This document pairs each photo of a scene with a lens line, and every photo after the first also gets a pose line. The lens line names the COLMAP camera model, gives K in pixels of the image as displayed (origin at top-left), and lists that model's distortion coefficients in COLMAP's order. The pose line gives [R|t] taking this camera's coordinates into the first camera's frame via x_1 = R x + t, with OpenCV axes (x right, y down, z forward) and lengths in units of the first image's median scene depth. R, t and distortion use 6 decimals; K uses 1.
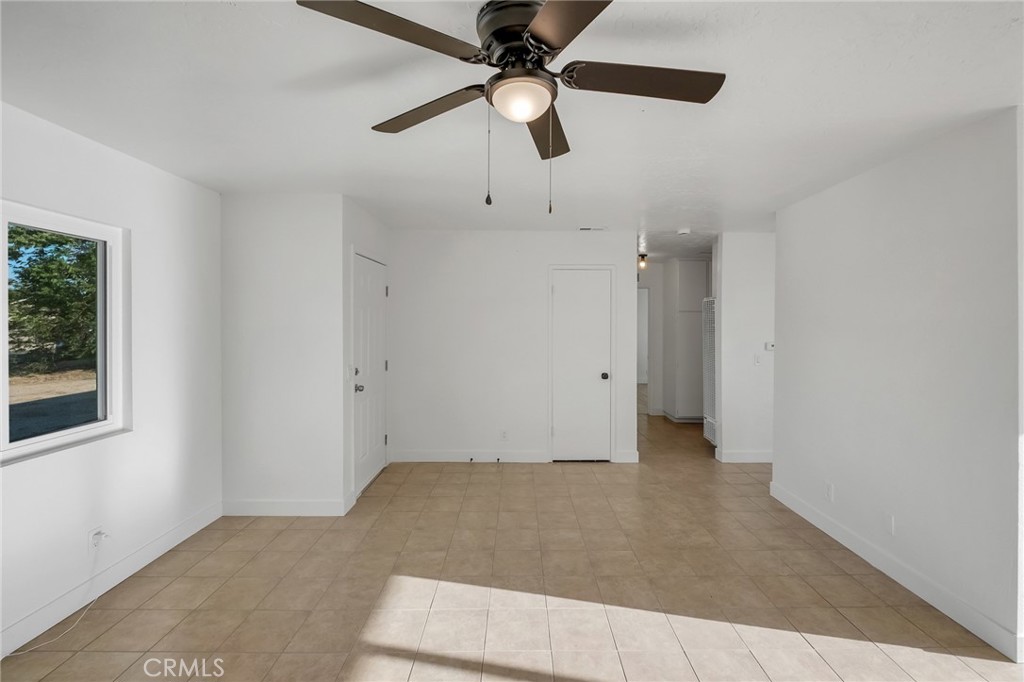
lens RADIAL K [[455.3, 0, 525.2], [0, 455.3, 324.6], [0, 0, 1]] dist [0.001487, -0.000789]
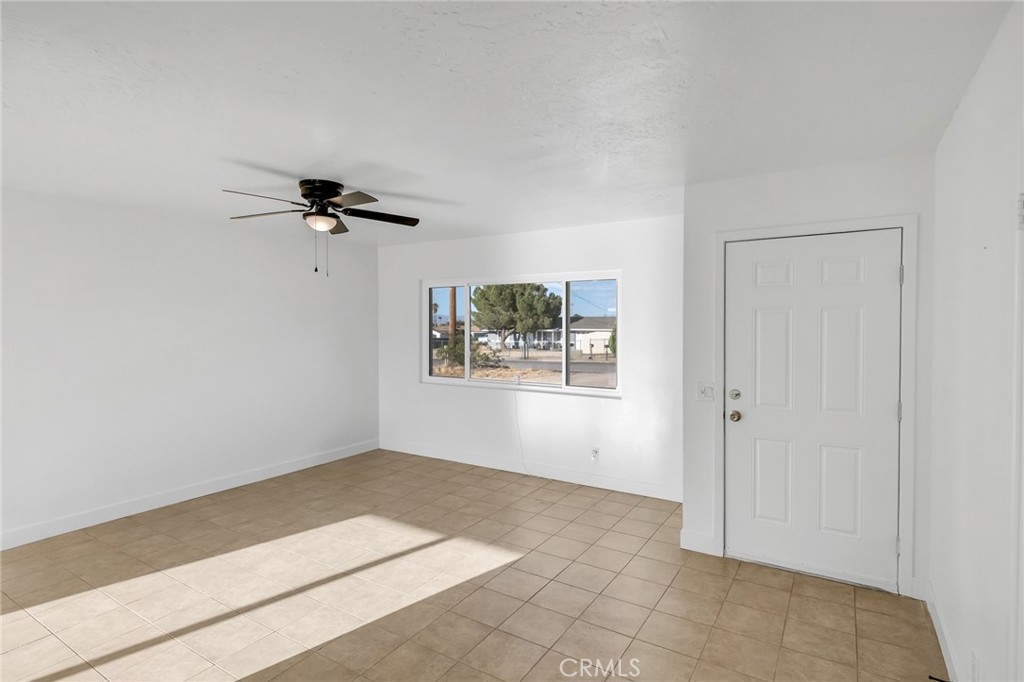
lens RADIAL K [[527.8, 0, 501.5], [0, 527.8, 335.6], [0, 0, 1]] dist [0.012181, -0.000652]
pose [[-0.558205, 0.013725, -0.829590, 0.762390], [-0.006320, 0.999764, 0.020793, -0.016079], [0.829679, 0.016849, -0.557986, 1.499360]]
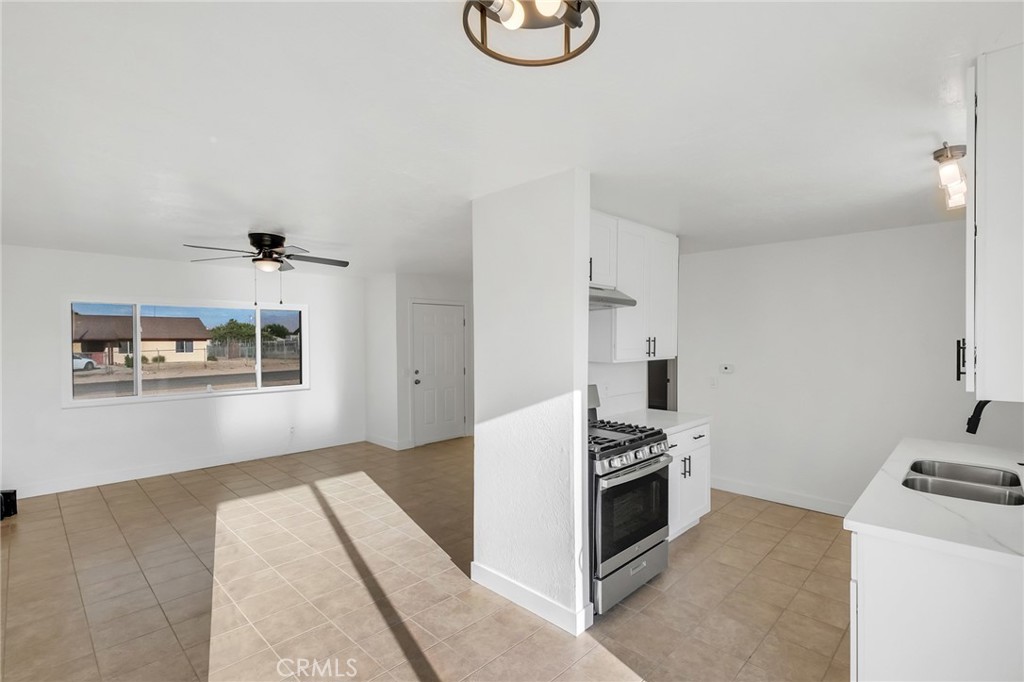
lens RADIAL K [[477.1, 0, 547.5], [0, 477.1, 343.7], [0, 0, 1]] dist [0.000268, 0.000020]
pose [[0.730906, 0.002162, -0.682475, 1.562866], [0.002305, 0.999981, 0.005637, -0.017347], [0.682475, -0.005693, 0.730887, 0.026608]]
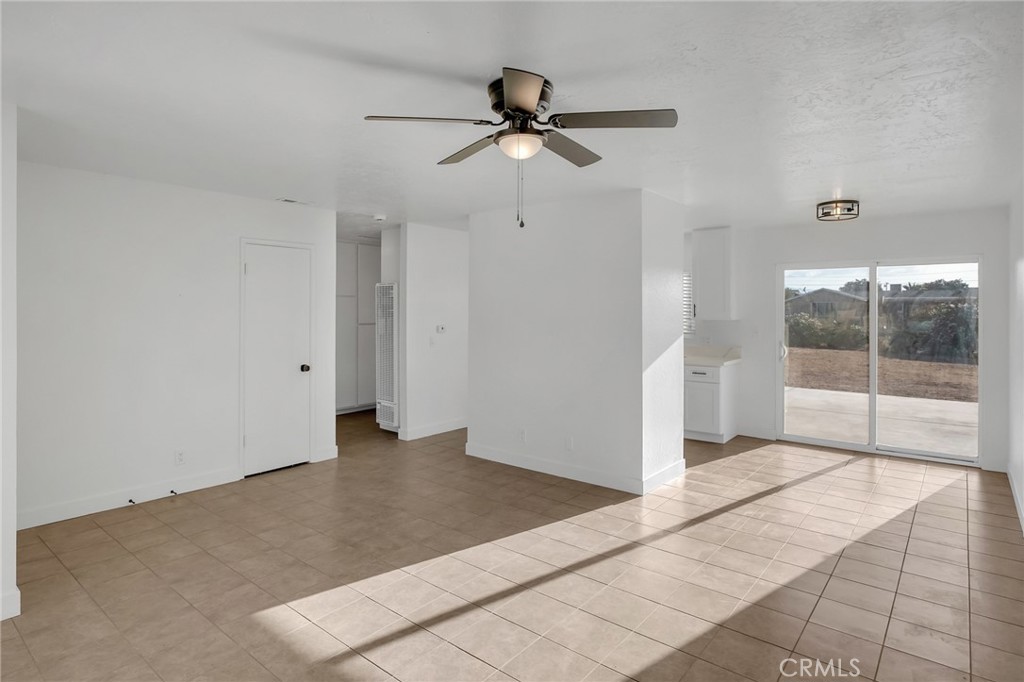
lens RADIAL K [[554.6, 0, 512.4], [0, 554.6, 307.7], [0, 0, 1]] dist [-0.000087, -0.001047]
pose [[0.645985, -0.000919, 0.763349, -0.634875], [0.003504, 0.999992, -0.001761, -0.002562], [-0.763342, 0.003812, 0.645984, -0.023502]]
